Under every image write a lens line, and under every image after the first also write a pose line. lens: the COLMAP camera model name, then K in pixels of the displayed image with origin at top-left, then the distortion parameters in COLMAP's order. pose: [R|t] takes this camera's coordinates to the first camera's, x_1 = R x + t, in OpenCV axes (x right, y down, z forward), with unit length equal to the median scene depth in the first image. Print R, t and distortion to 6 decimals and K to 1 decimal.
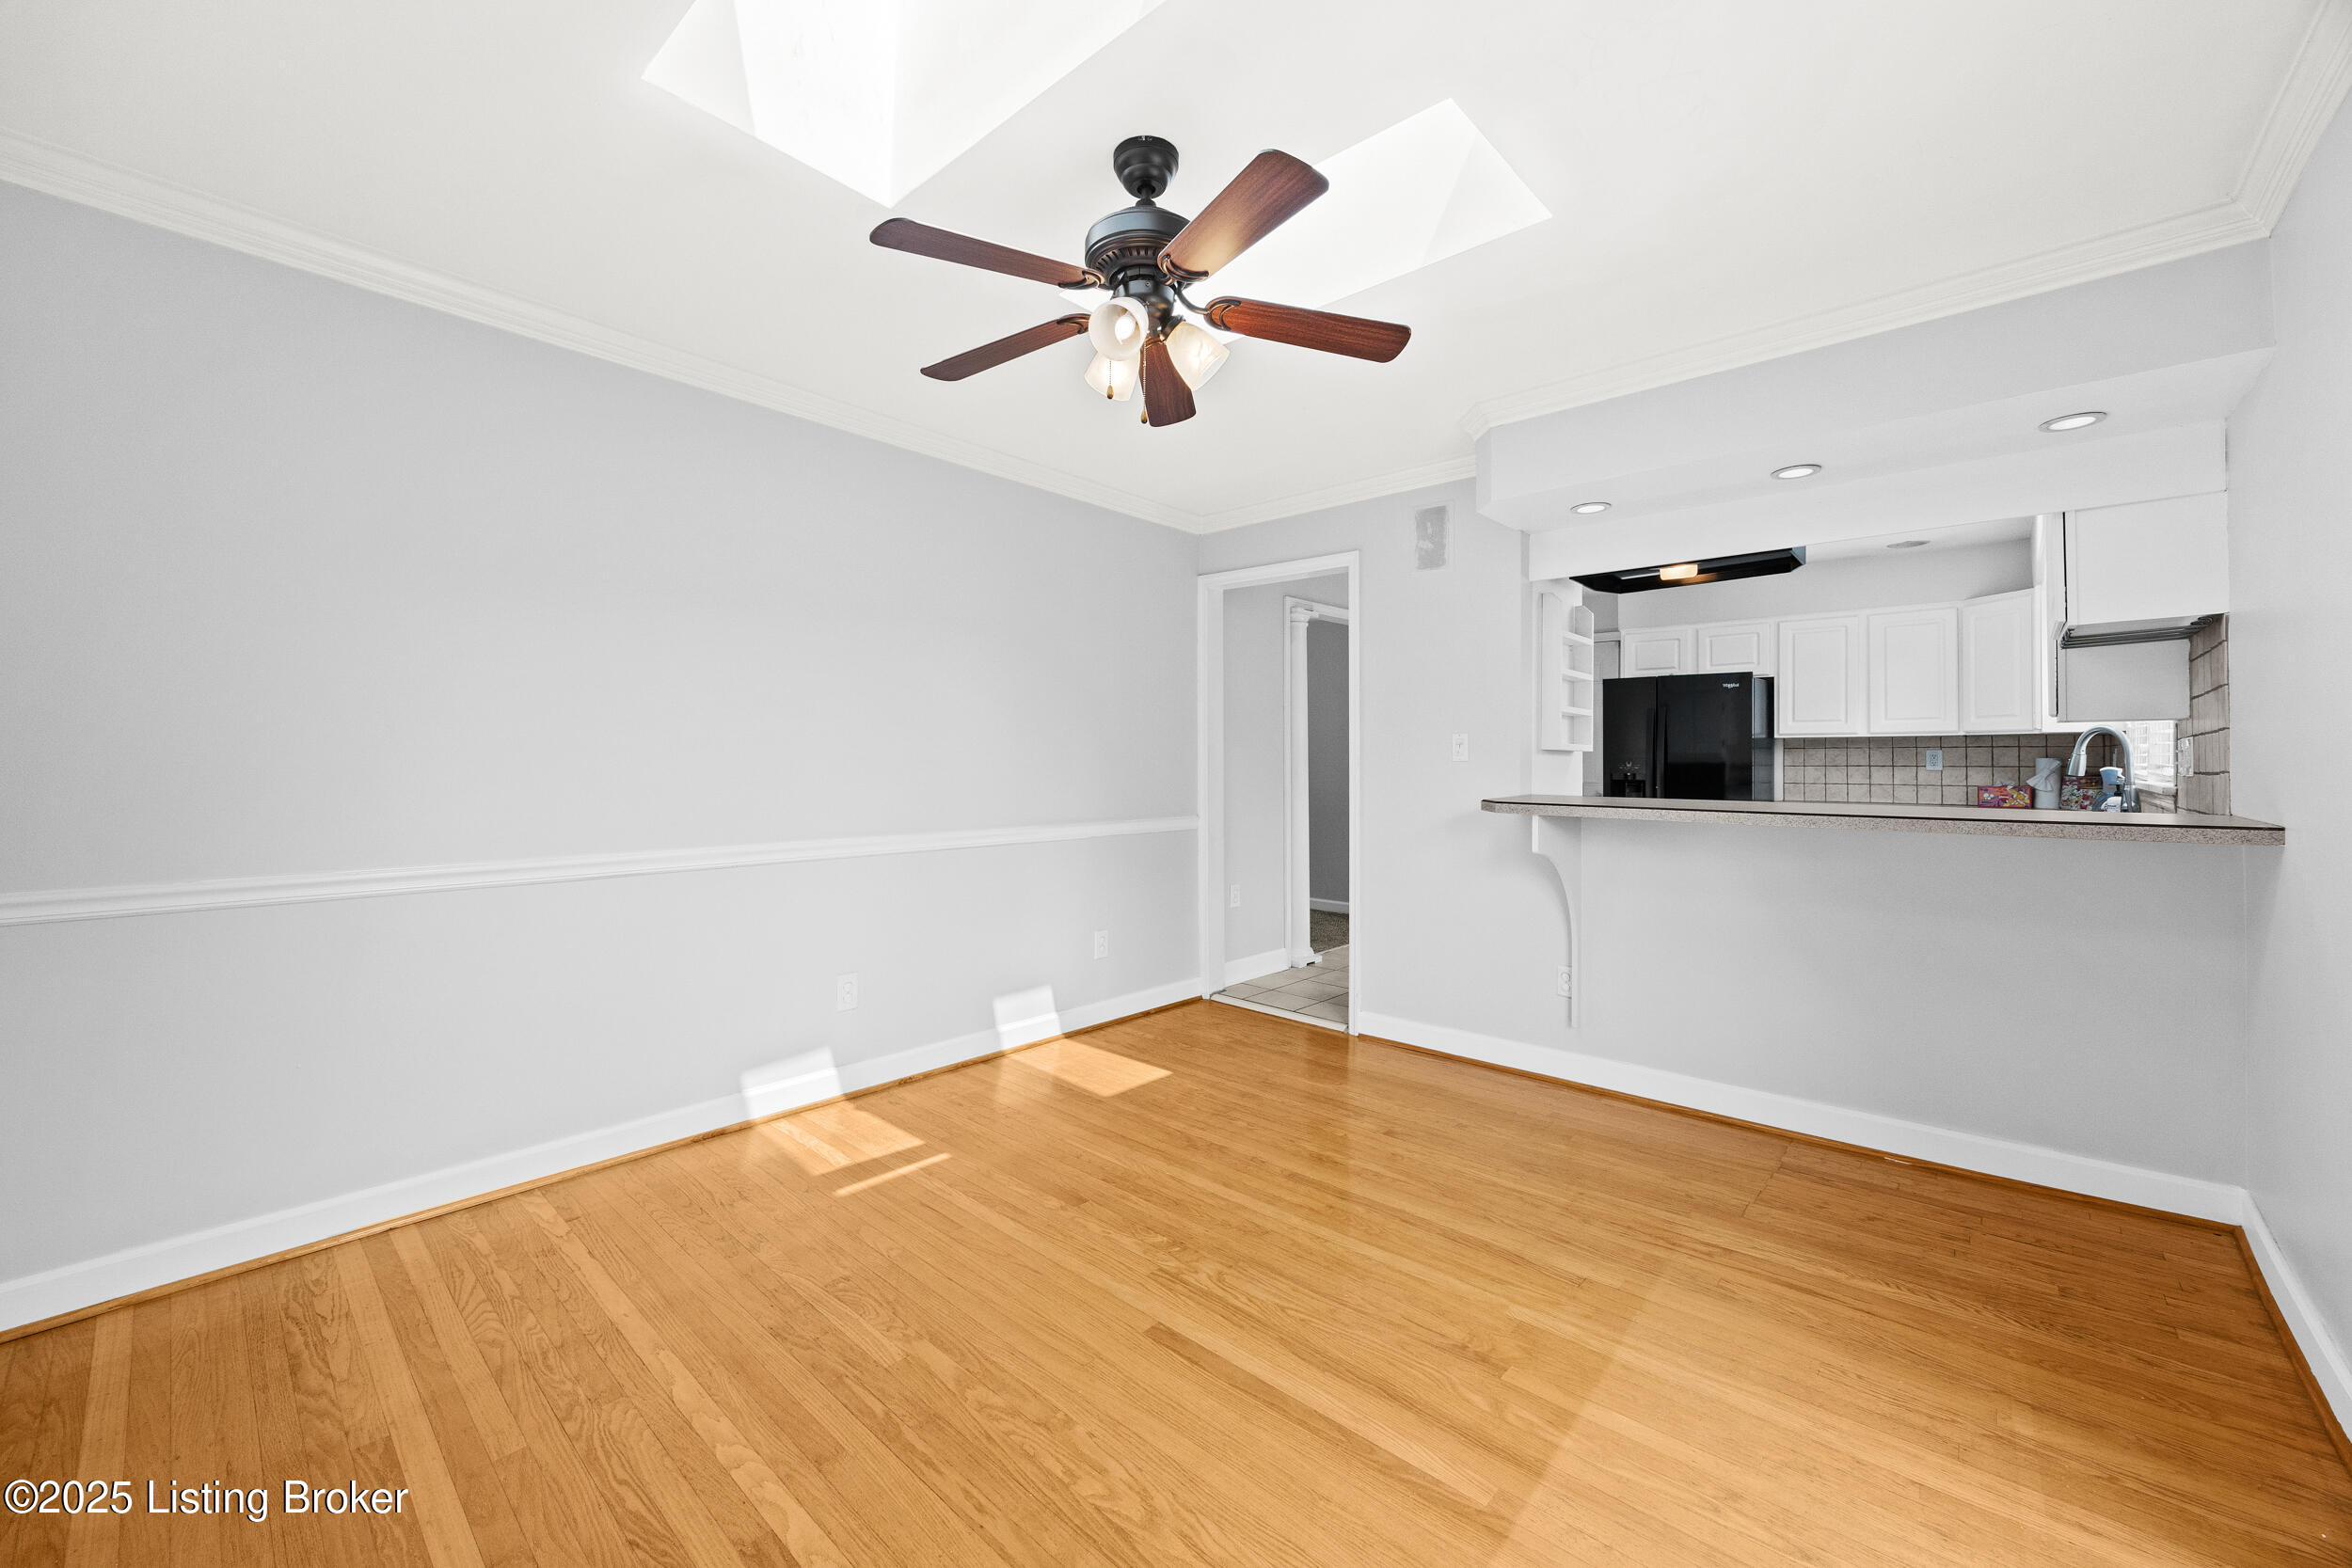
lens RADIAL K [[892.1, 0, 1177.5], [0, 892.1, 763.3], [0, 0, 1]] dist [0.002206, 0.000180]
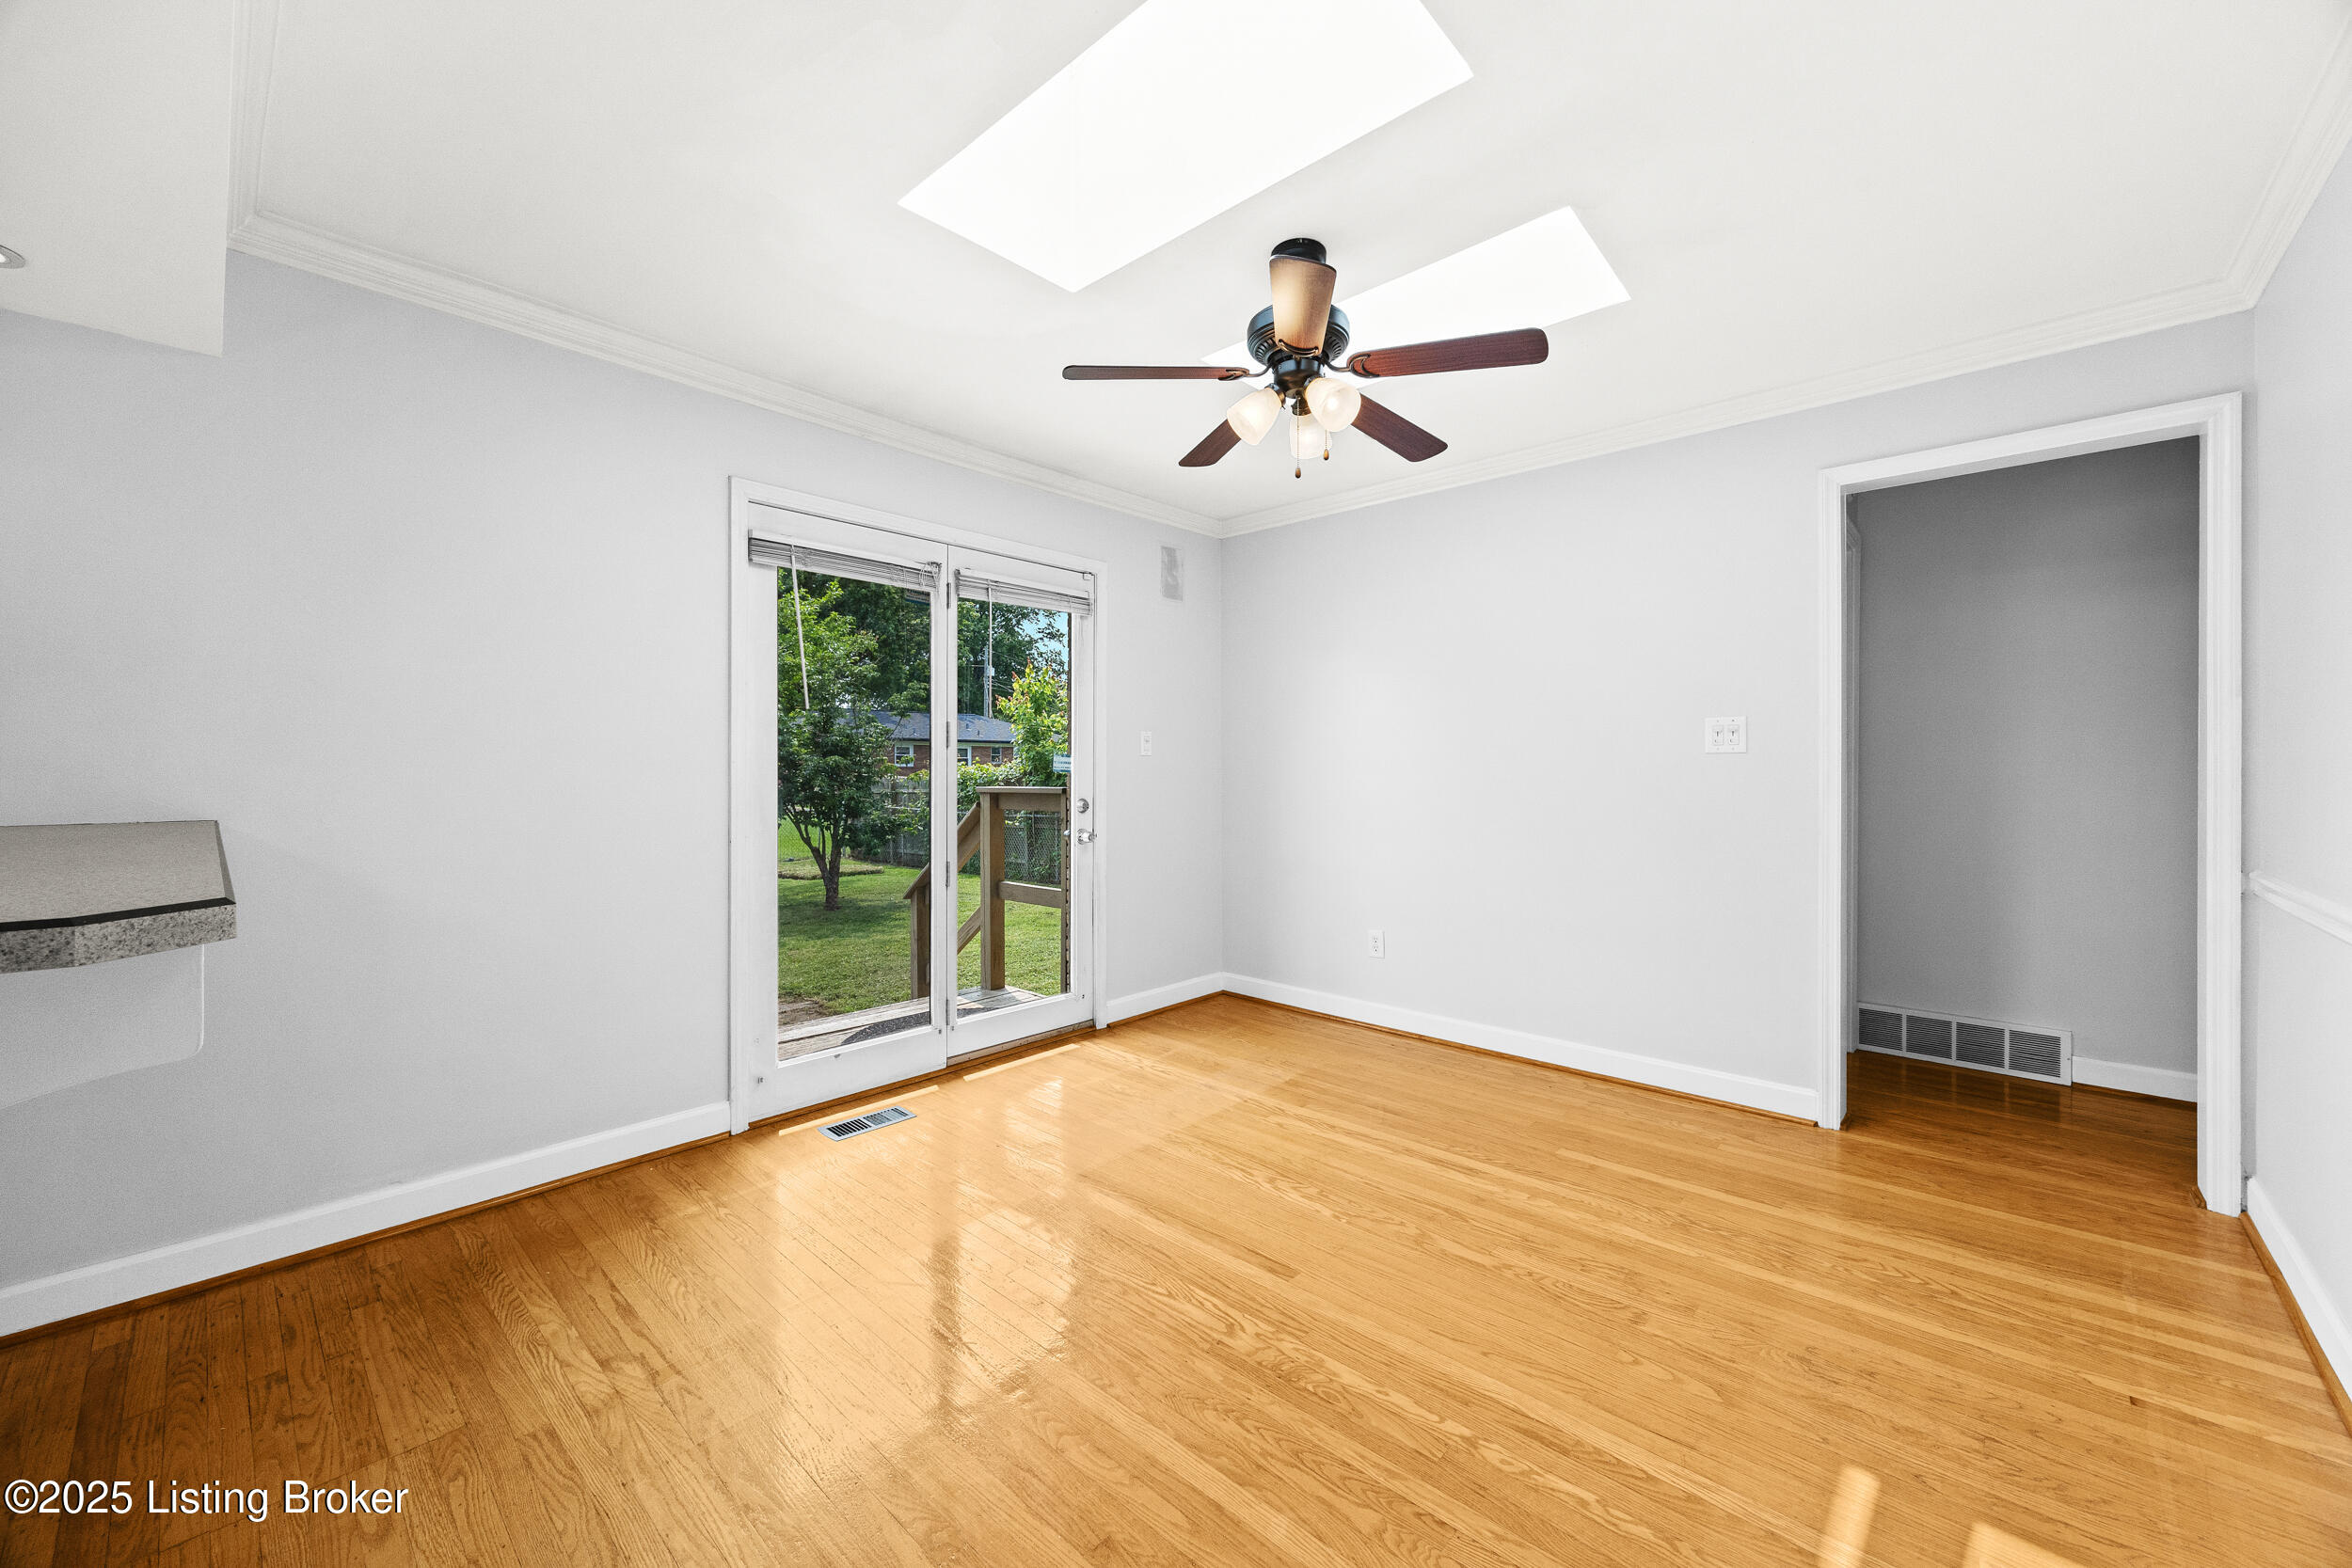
lens RADIAL K [[892.1, 0, 1187.0], [0, 892.1, 778.3], [0, 0, 1]] dist [0.002206, 0.000180]
pose [[-0.999920, -0.002737, 0.012376, 0.085838], [-0.002679, 0.999985, 0.004739, 0.011092], [-0.012389, 0.004705, -0.999912, 1.974285]]
